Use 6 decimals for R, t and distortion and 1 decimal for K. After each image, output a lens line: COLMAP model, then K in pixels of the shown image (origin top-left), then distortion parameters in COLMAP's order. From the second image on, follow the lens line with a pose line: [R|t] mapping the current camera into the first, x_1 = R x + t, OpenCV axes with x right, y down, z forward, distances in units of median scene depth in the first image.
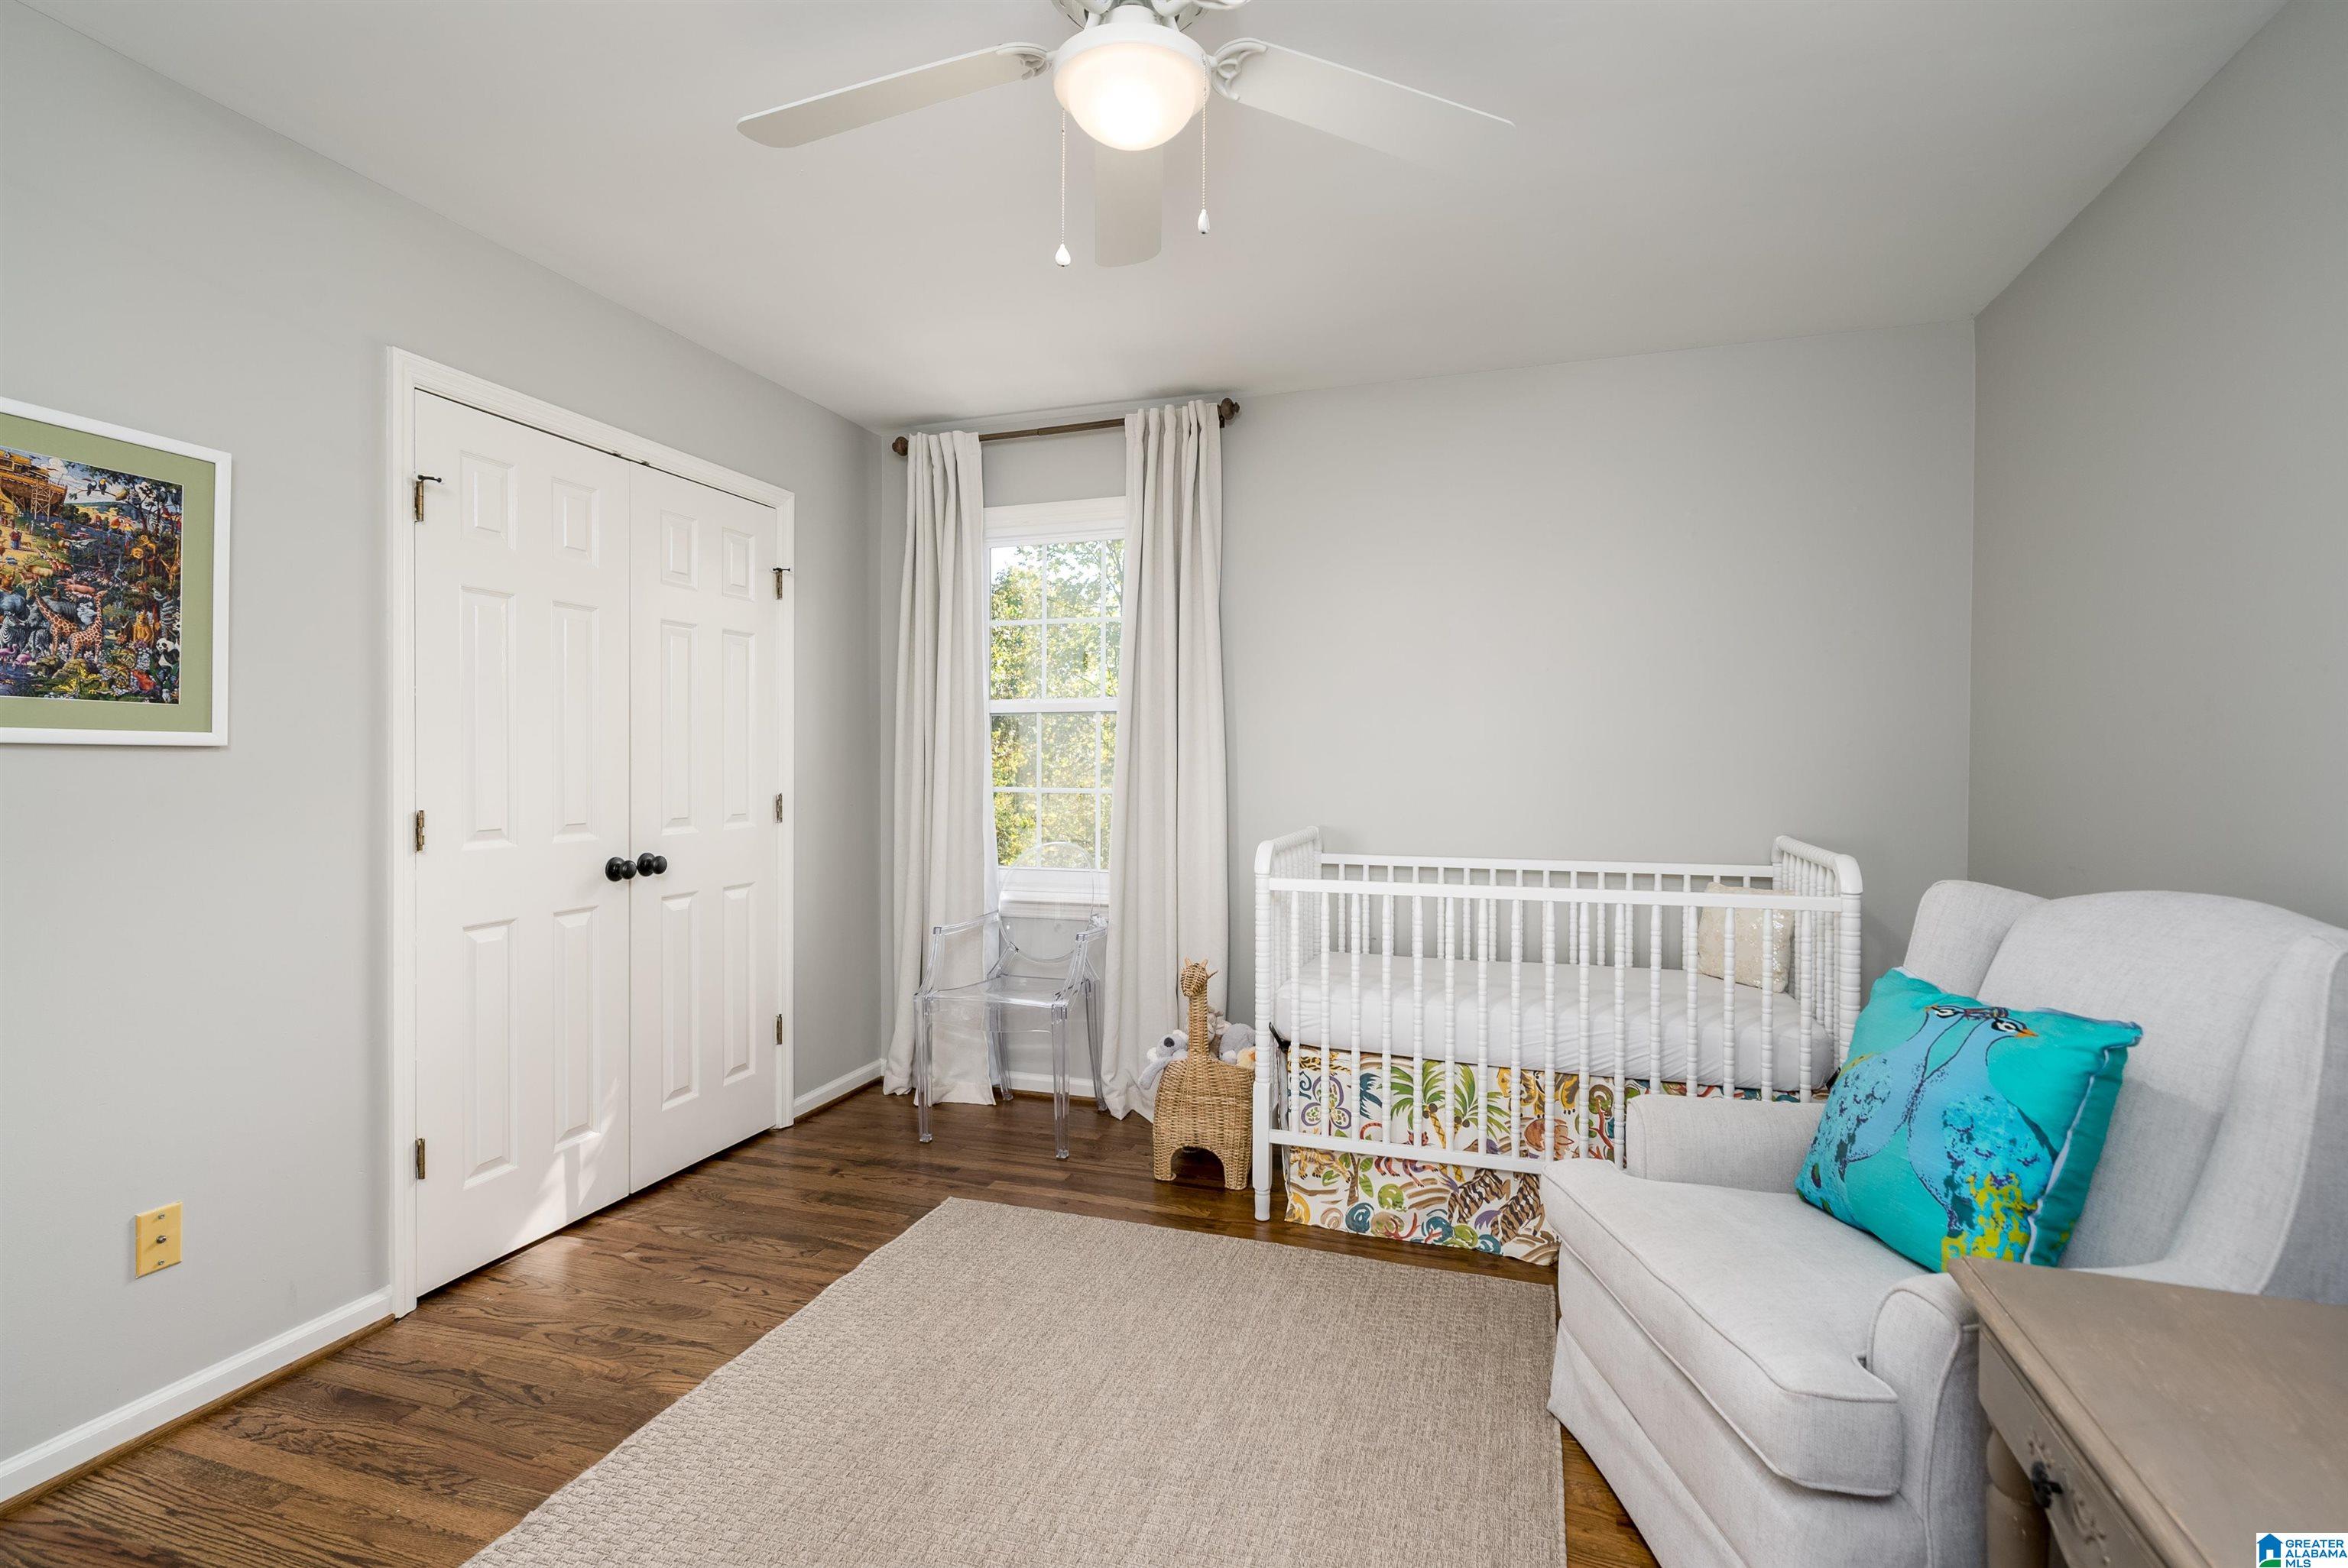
lens RADIAL K [[1088.4, 0, 1171.3], [0, 1088.4, 774.9], [0, 0, 1]] dist [-0.000911, -0.000016]
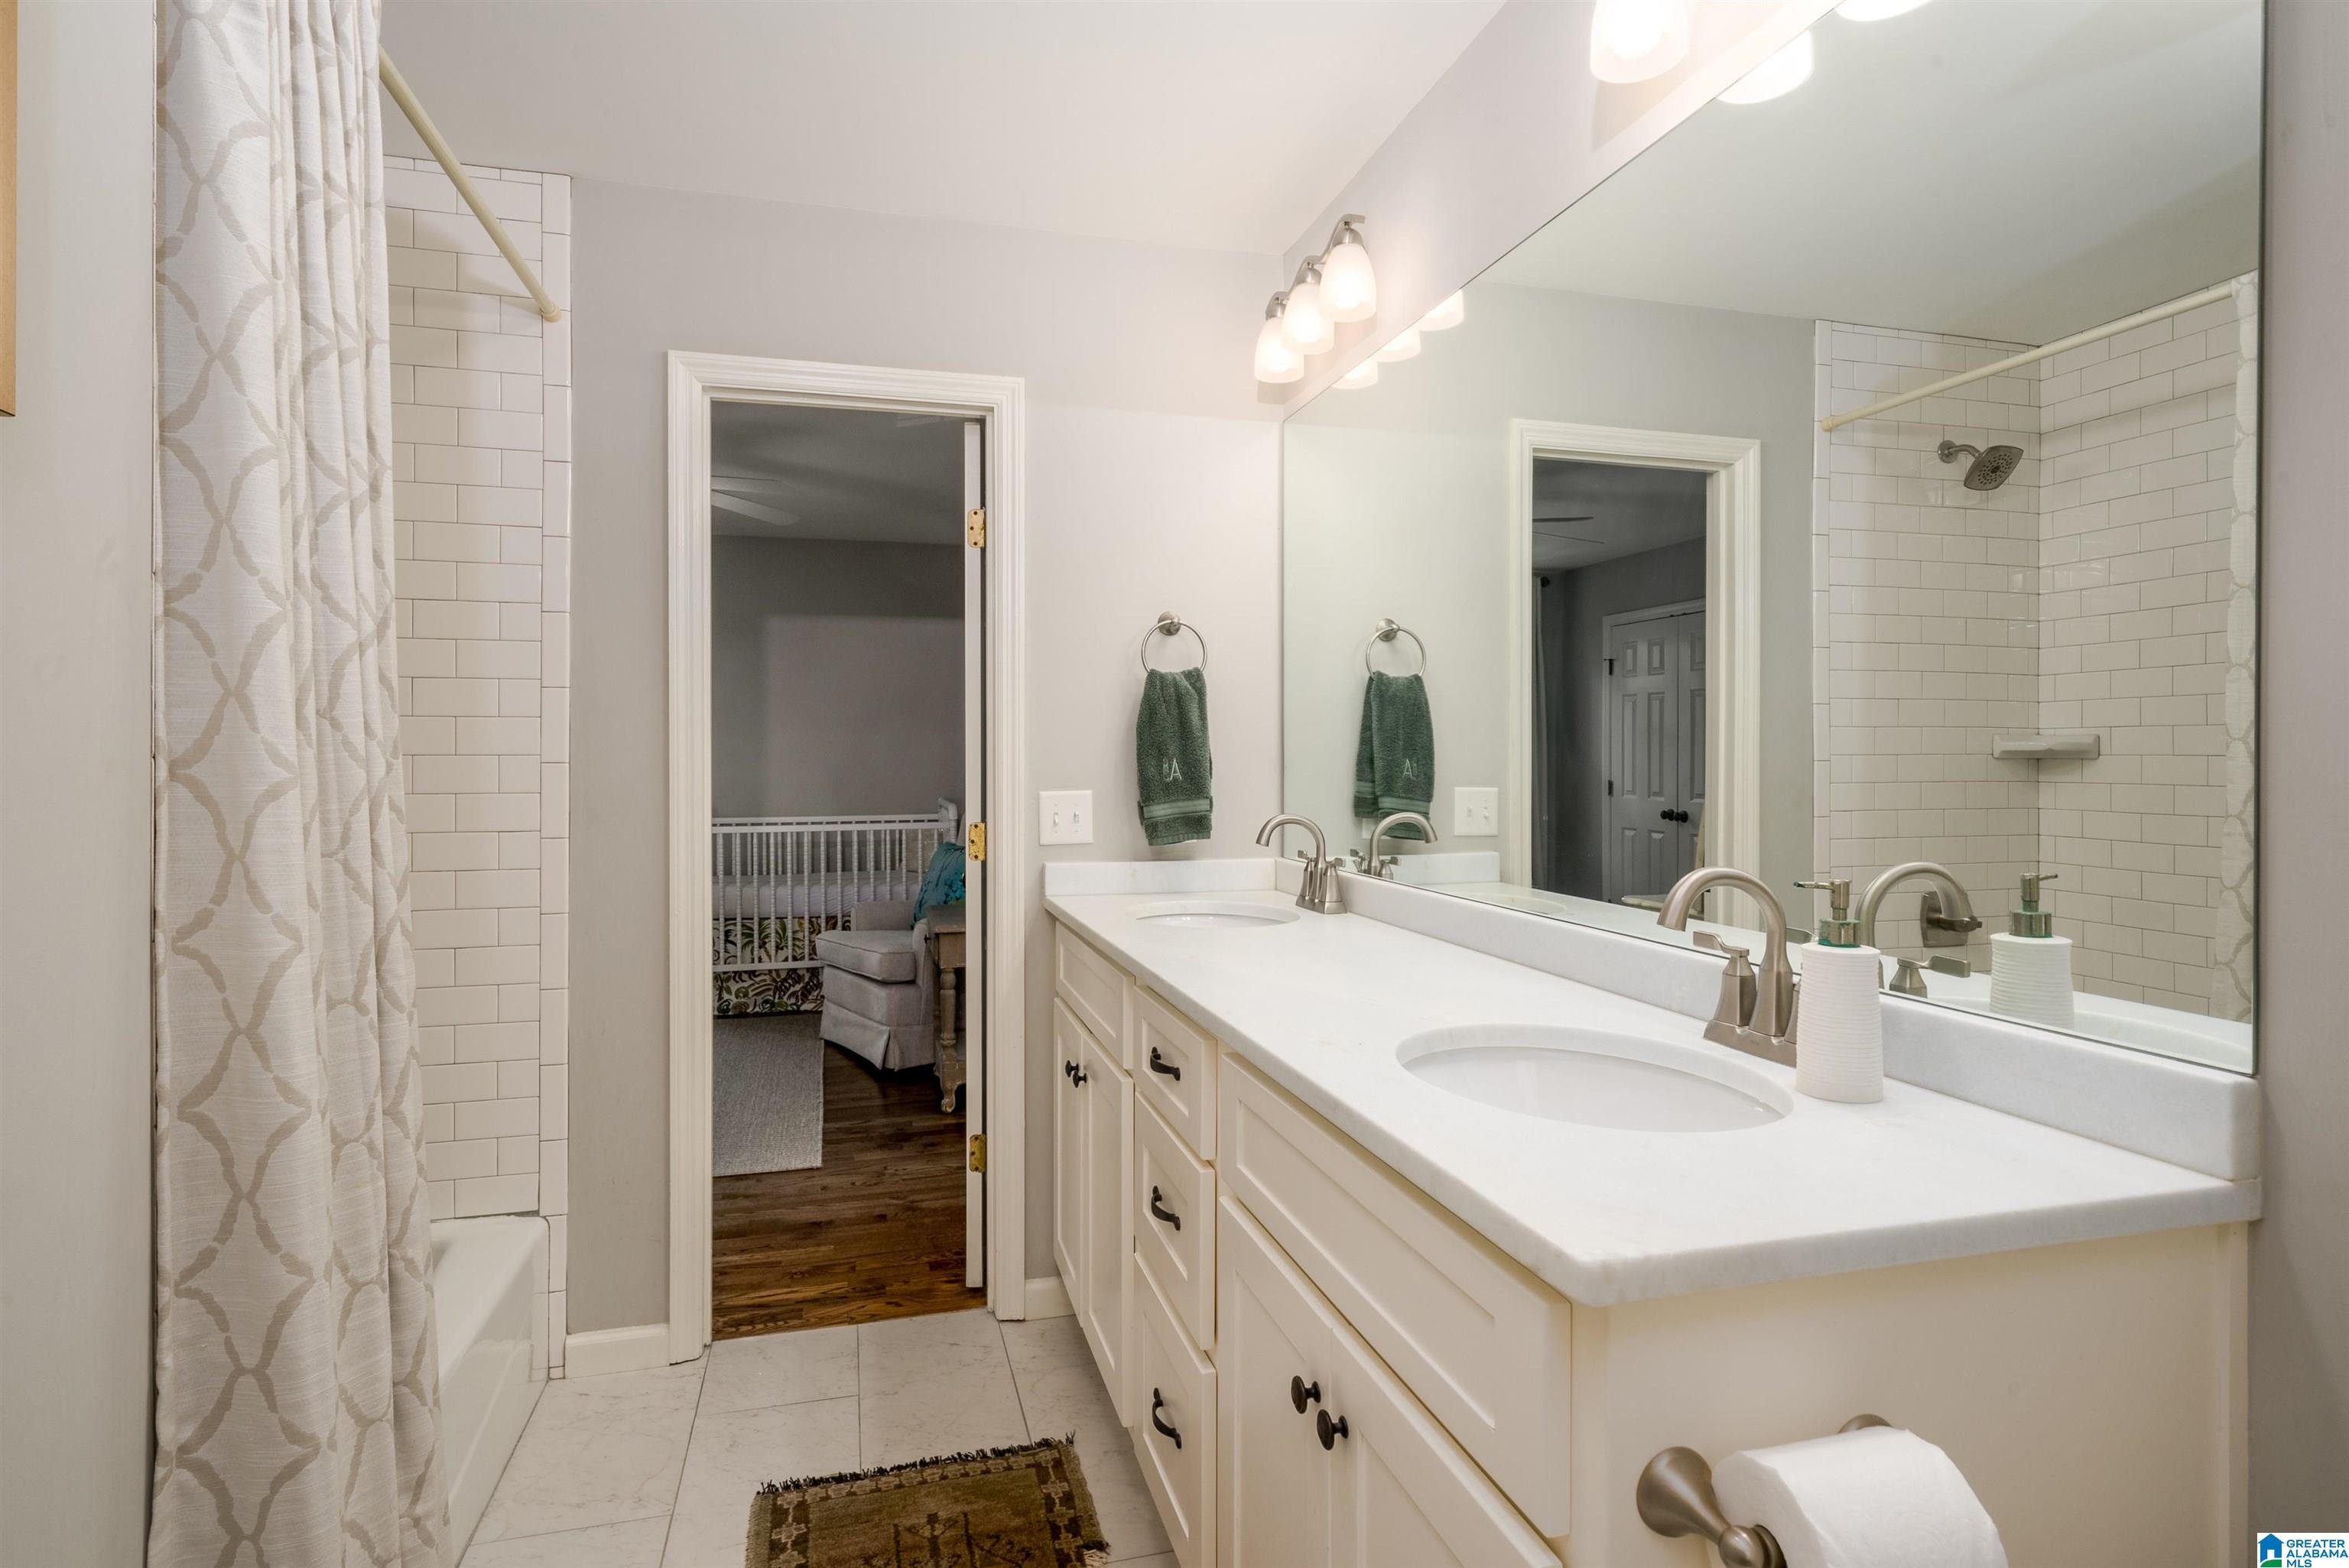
lens RADIAL K [[1179.1, 0, 1169.2], [0, 1179.1, 774.2], [0, 0, 1]] dist [0.002272, 0.000321]
pose [[0.828276, -0.011222, 0.560208, -0.334683], [0.009466, 0.999937, 0.006035, 0.000079], [-0.560240, 0.000304, 0.828330, -1.139595]]
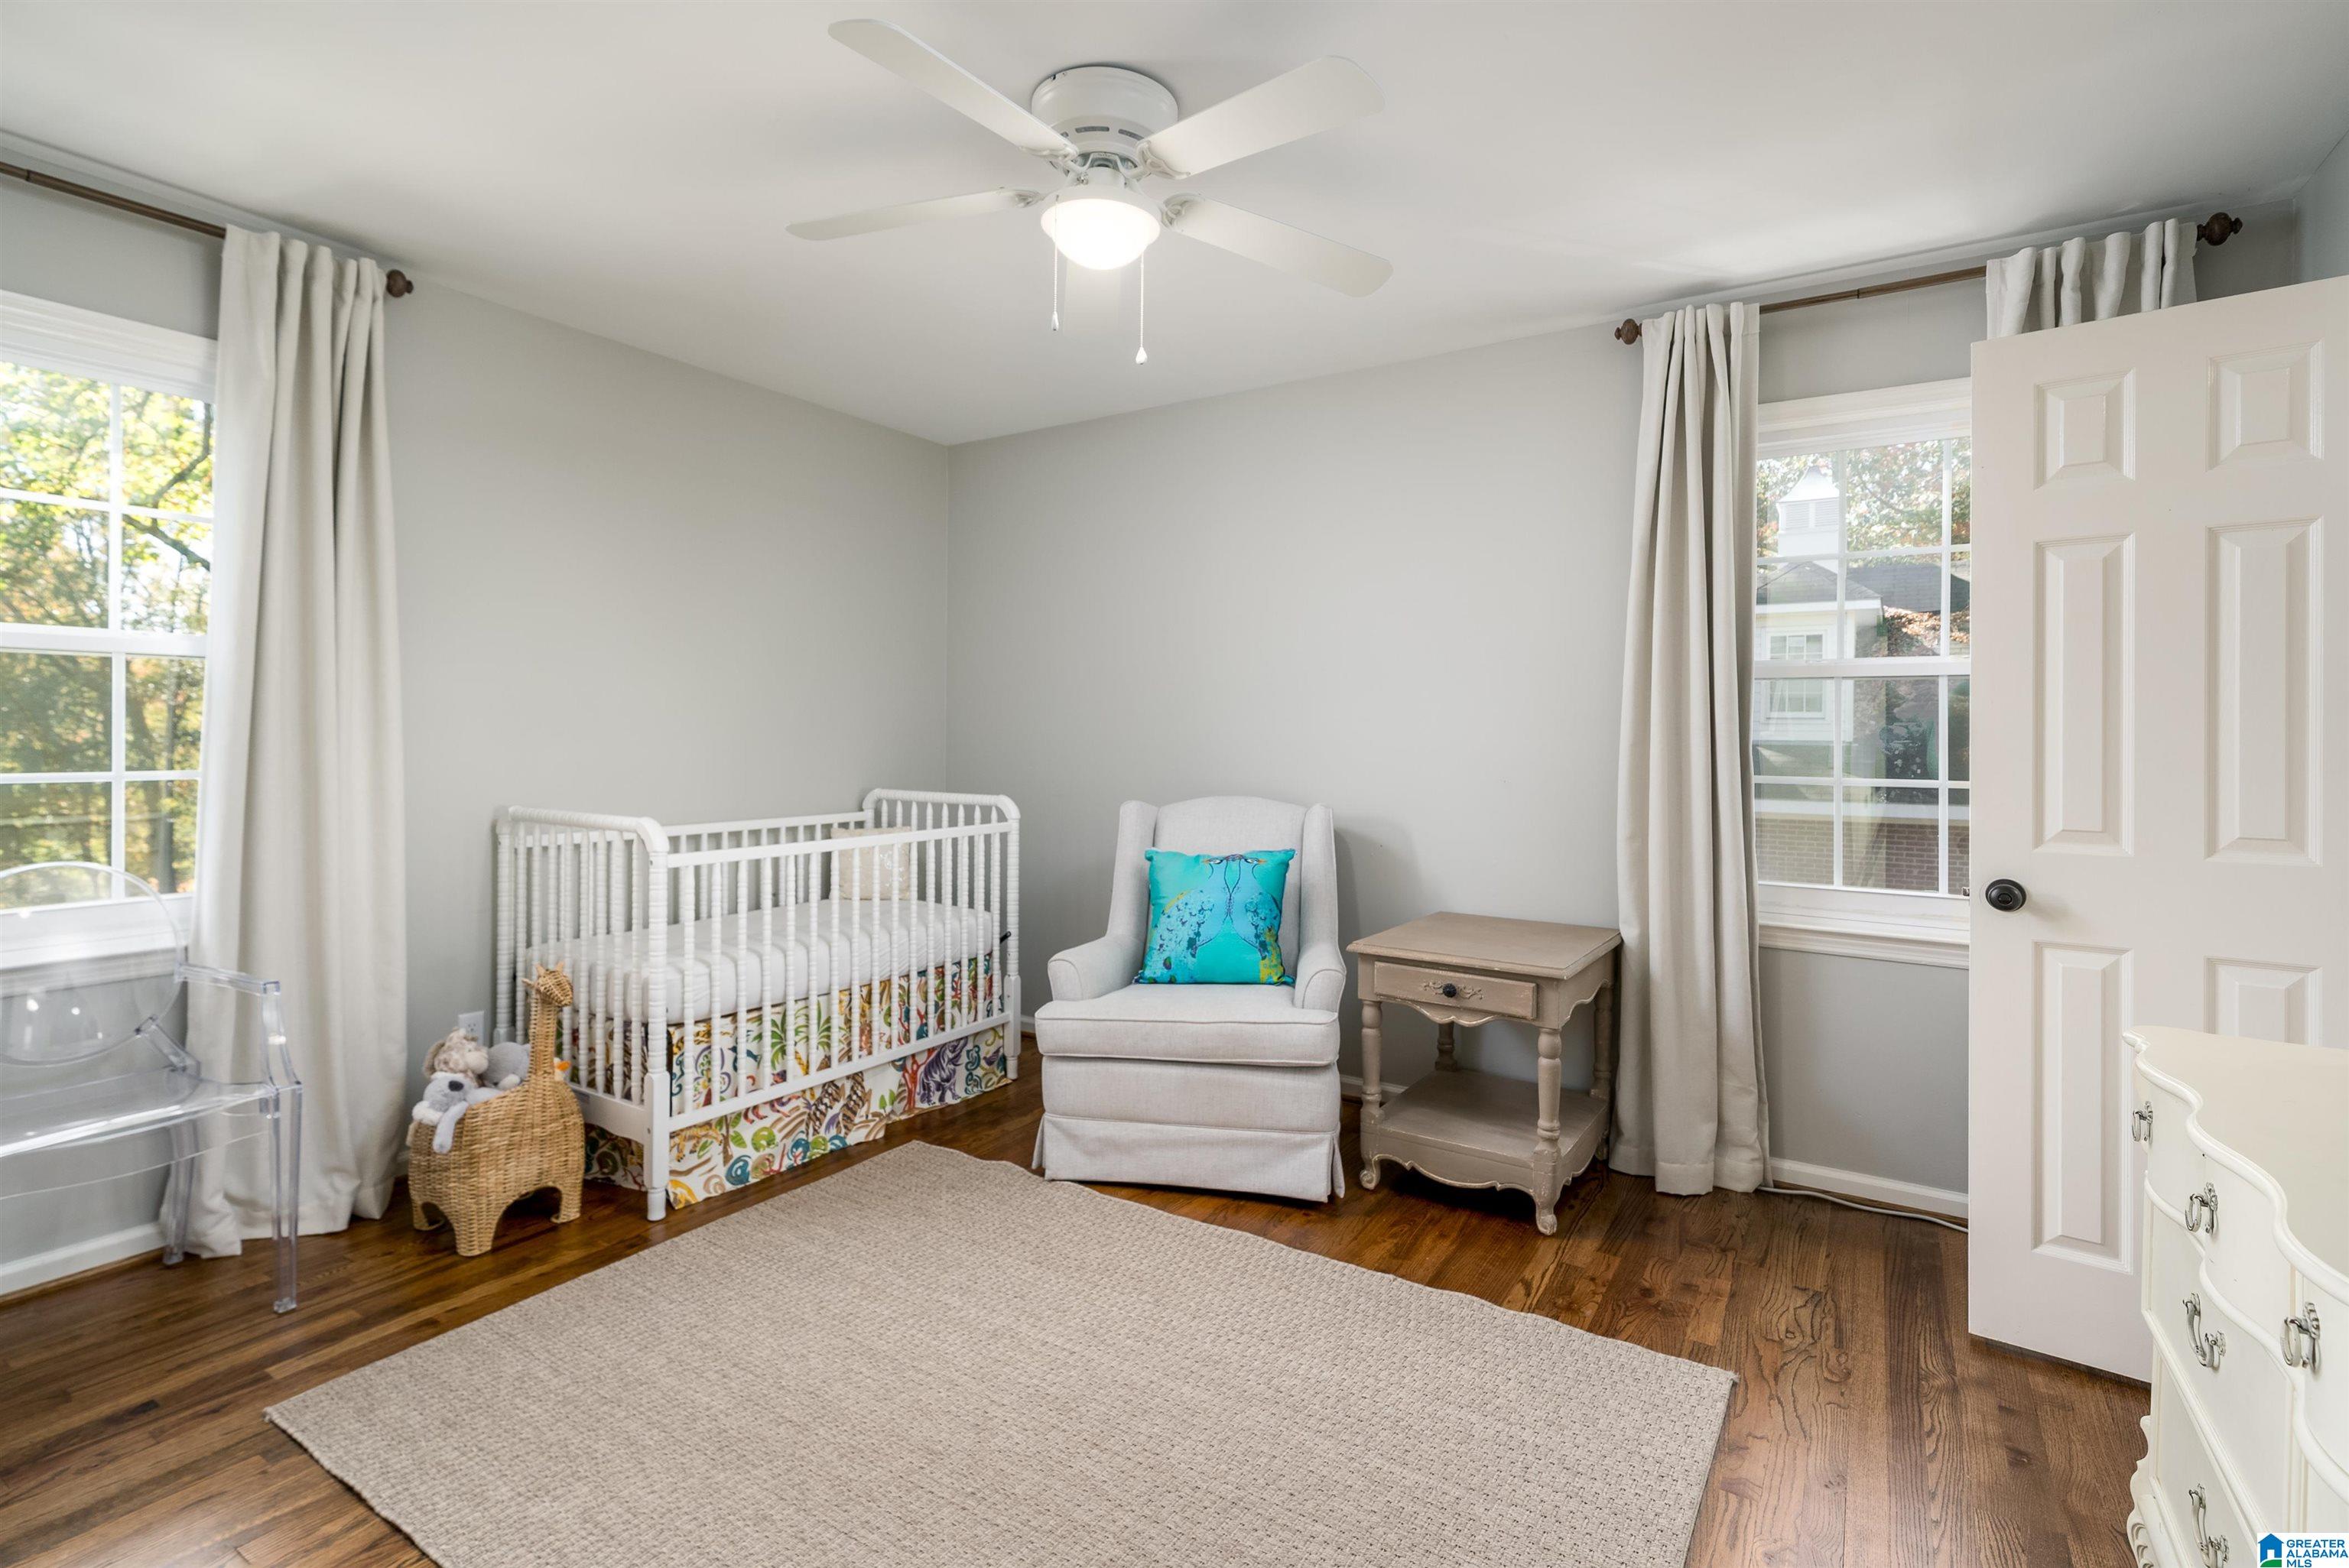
lens RADIAL K [[1092.3, 0, 1164.5], [0, 1092.3, 742.8], [0, 0, 1]] dist [0.001791, 0.000652]
pose [[0.241048, -0.000671, 0.970513, -0.762449], [0.004575, 0.999989, -0.000445, -0.002603], [-0.970503, 0.004548, 0.241048, 0.355841]]
